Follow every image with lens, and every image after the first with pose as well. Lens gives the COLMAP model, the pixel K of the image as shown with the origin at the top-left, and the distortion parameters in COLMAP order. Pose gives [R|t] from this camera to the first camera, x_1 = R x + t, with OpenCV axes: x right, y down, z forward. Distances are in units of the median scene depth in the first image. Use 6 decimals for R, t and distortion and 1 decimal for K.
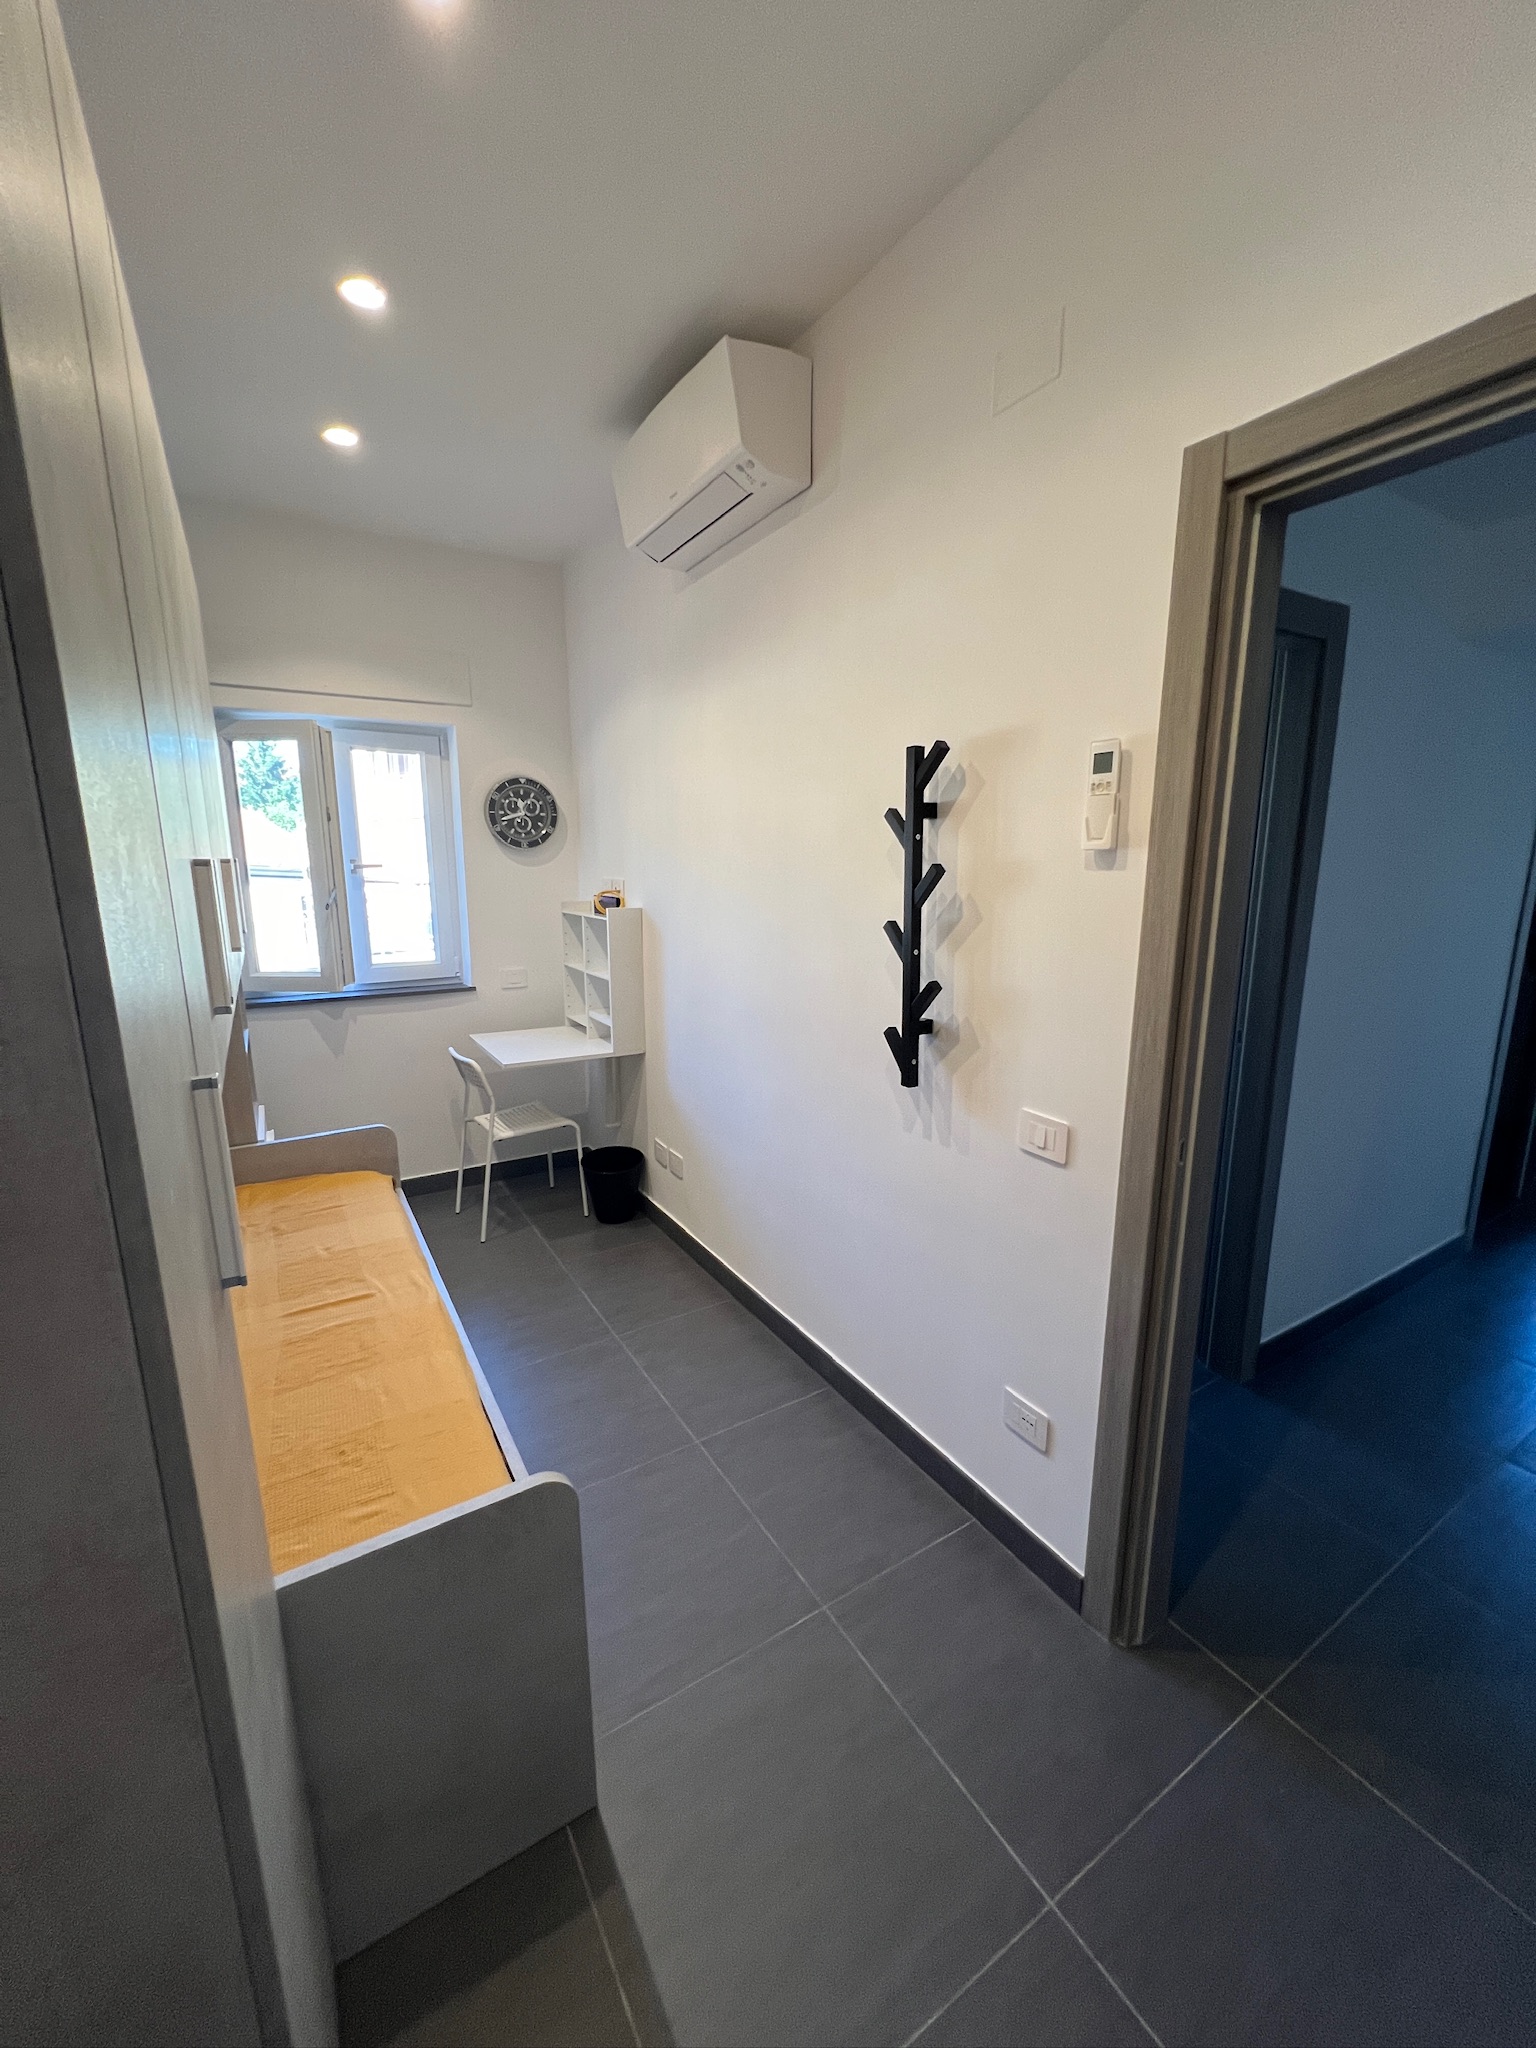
lens RADIAL K [[812.4, 0, 763.6], [0, 812.4, 1016.6], [0, 0, 1]] dist [-0.001747, -0.000306]
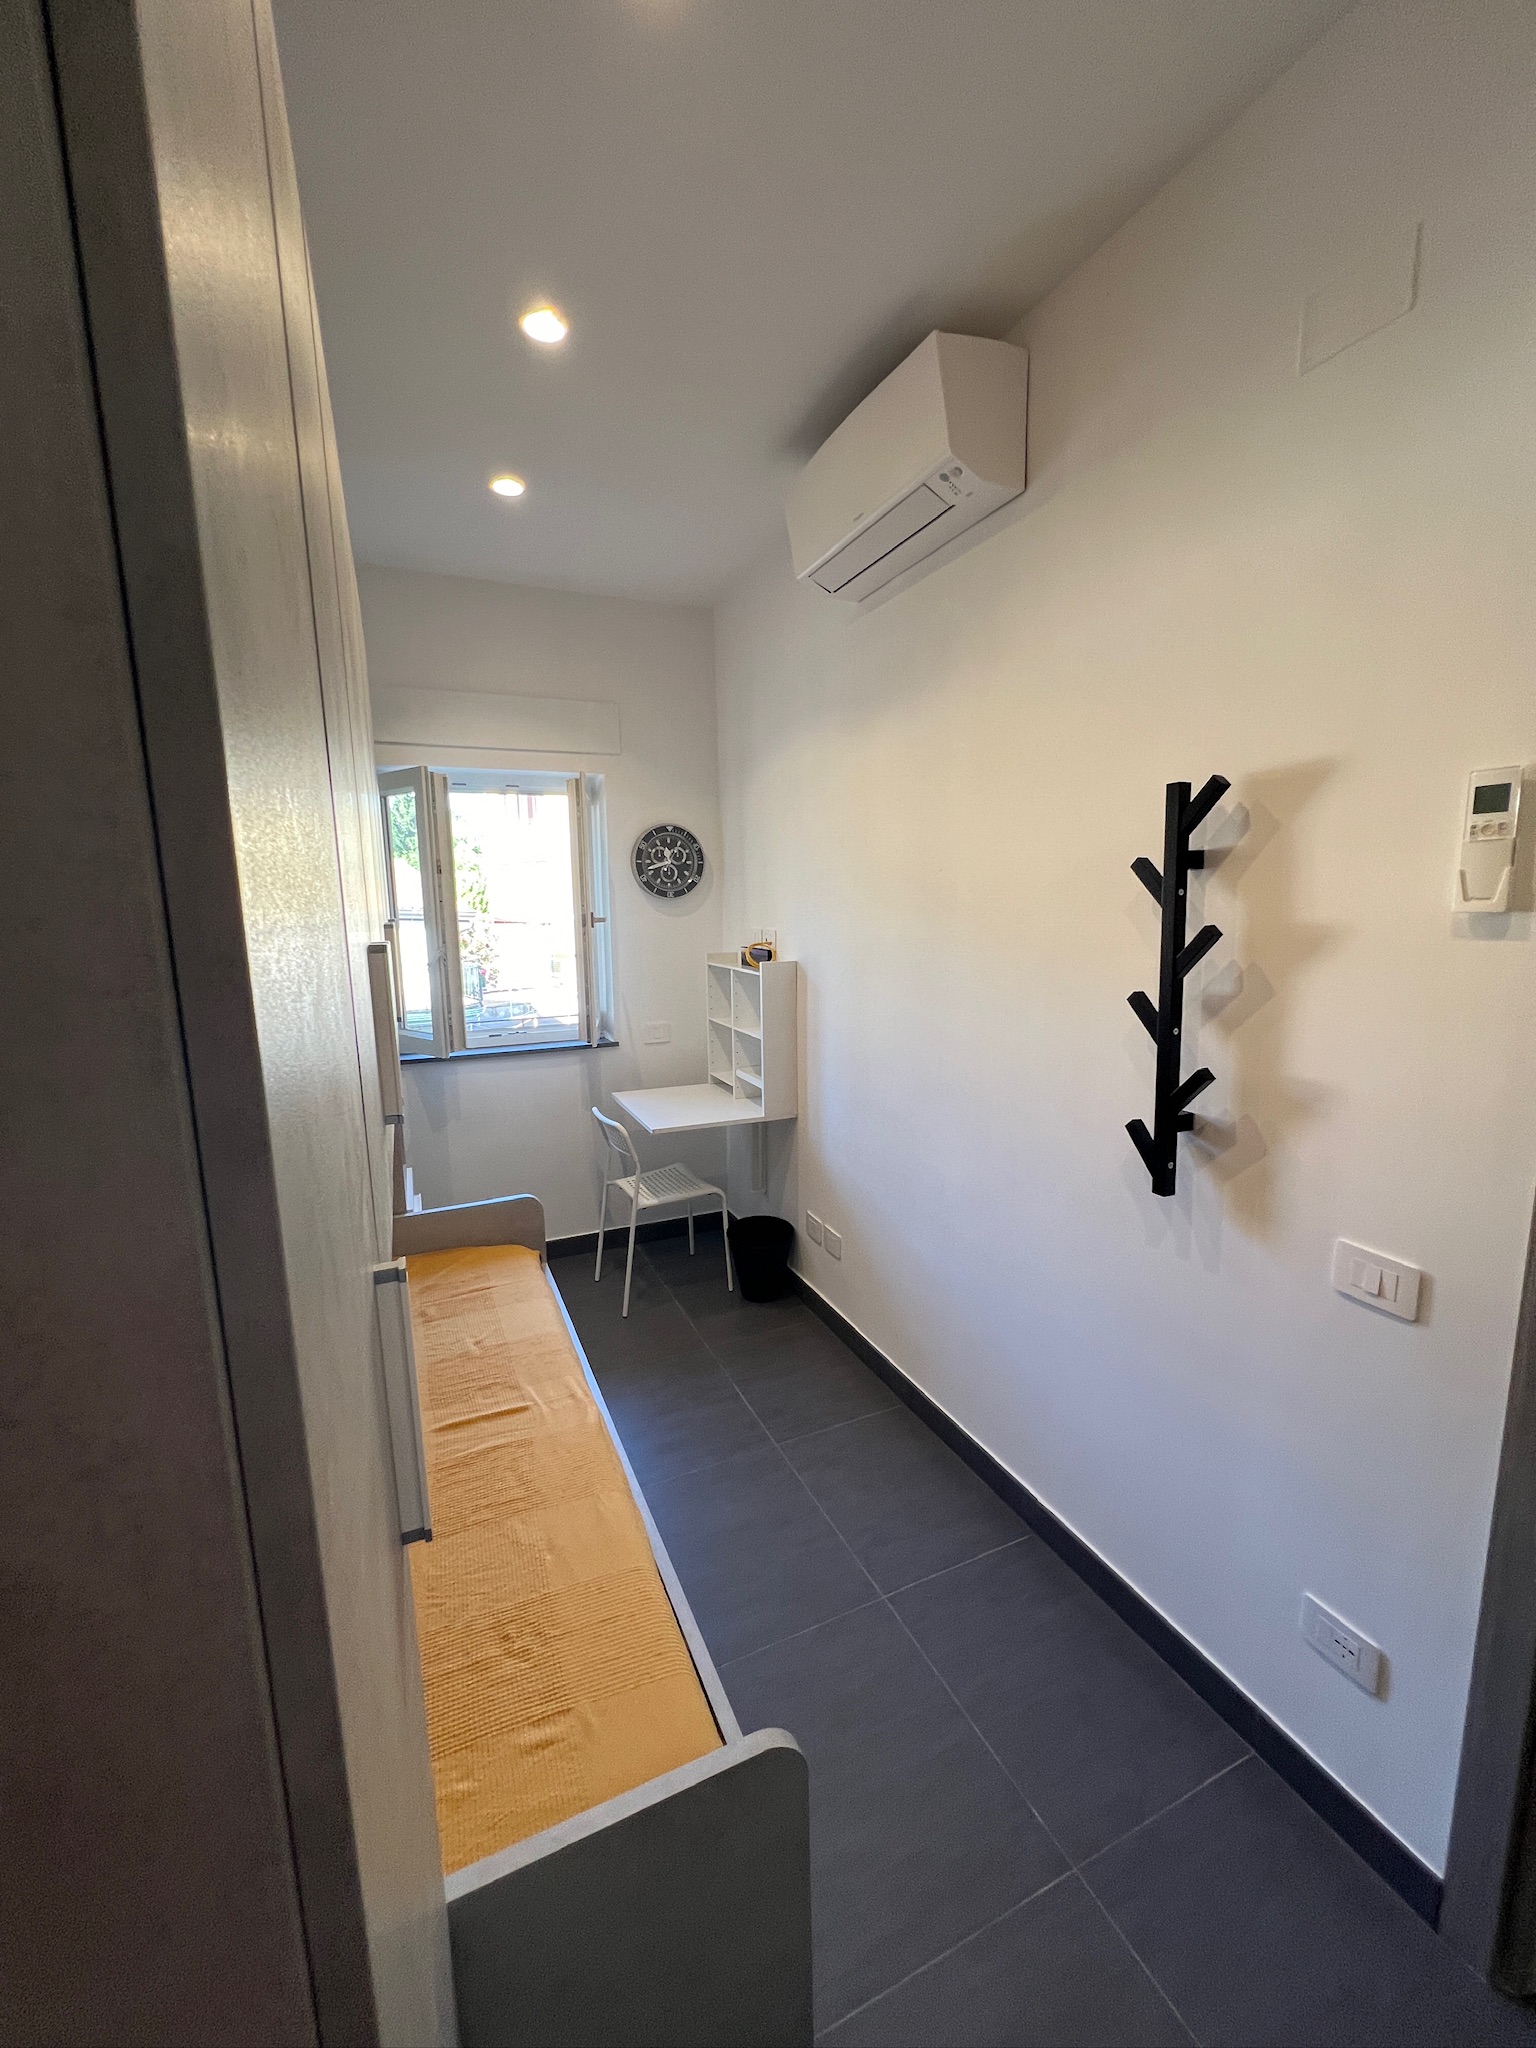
lens RADIAL K [[818.7, 0, 769.3], [0, 818.7, 1018.9], [0, 0, 1]] dist [-0.001590, 0.000076]
pose [[0.991739, 0.004161, -0.128207, -0.083950], [-0.009513, 0.999107, -0.041163, -0.040933], [0.127922, 0.042043, 0.990893, 0.098753]]
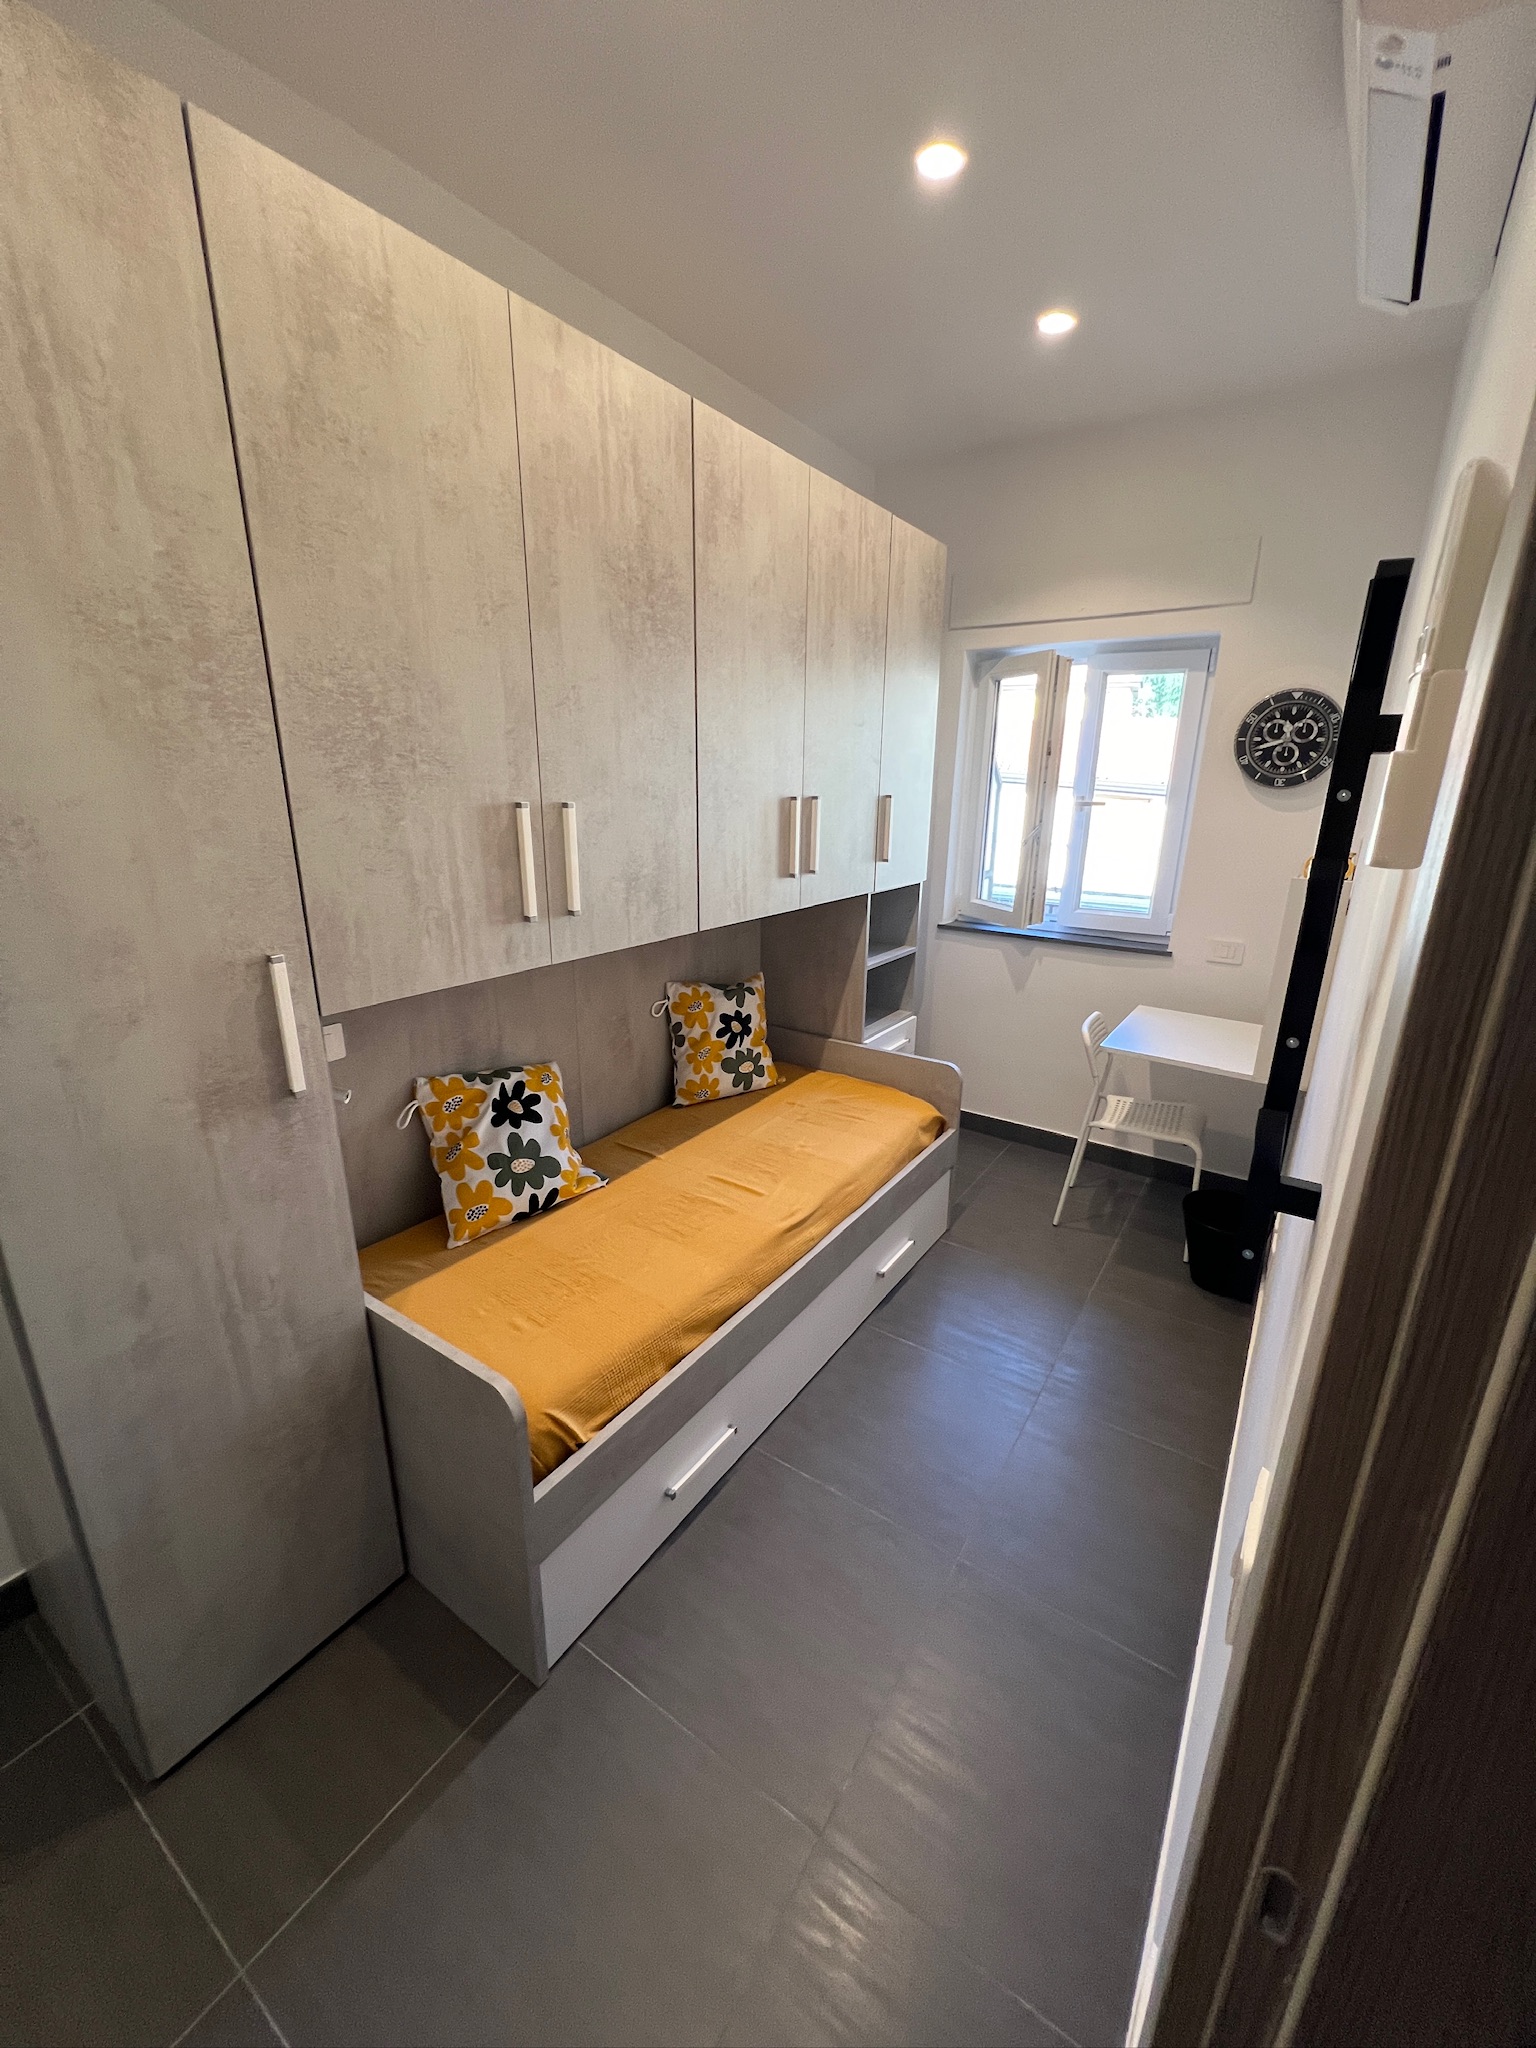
lens RADIAL K [[812.4, 0, 763.6], [0, 812.4, 1016.6], [0, 0, 1]] dist [-0.001747, -0.000306]
pose [[0.417179, 0.265408, -0.869207, 0.346735], [-0.188625, 0.960867, 0.202865, -0.099631], [0.889034, 0.079323, 0.450916, 0.382816]]
